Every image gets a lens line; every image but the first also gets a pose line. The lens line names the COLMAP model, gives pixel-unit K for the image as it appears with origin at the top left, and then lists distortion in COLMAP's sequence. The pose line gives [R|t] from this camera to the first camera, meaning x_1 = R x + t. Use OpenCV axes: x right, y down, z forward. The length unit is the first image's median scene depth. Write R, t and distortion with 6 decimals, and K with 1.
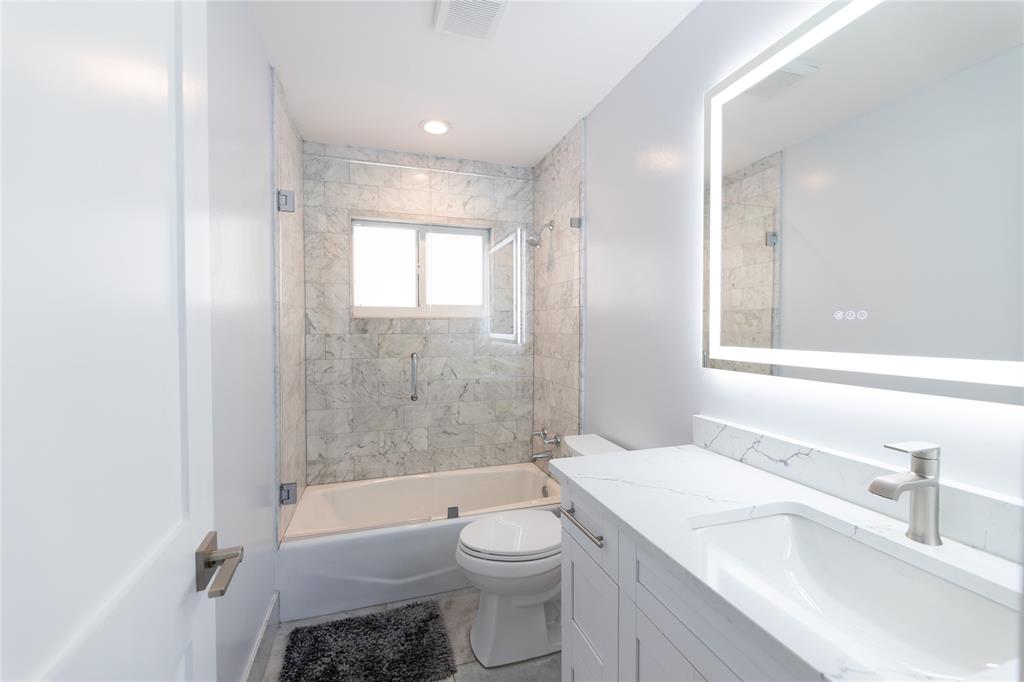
lens RADIAL K [[417.5, 0, 509.0], [0, 417.5, 335.3], [0, 0, 1]] dist [0.001140, 0.000015]
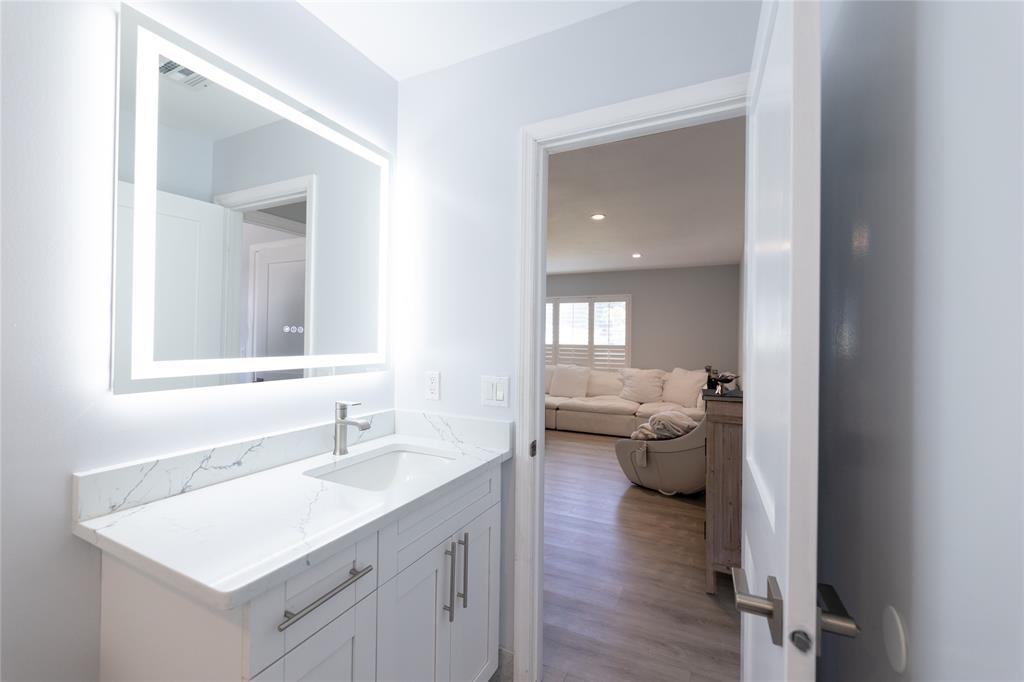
lens RADIAL K [[417.5, 0, 509.0], [0, 417.5, 335.3], [0, 0, 1]] dist [0.001140, 0.000015]
pose [[-0.715413, -0.002421, 0.698698, -0.554806], [-0.000700, 0.999996, 0.002748, -0.026276], [-0.698702, 0.001477, -0.715412, 1.208524]]
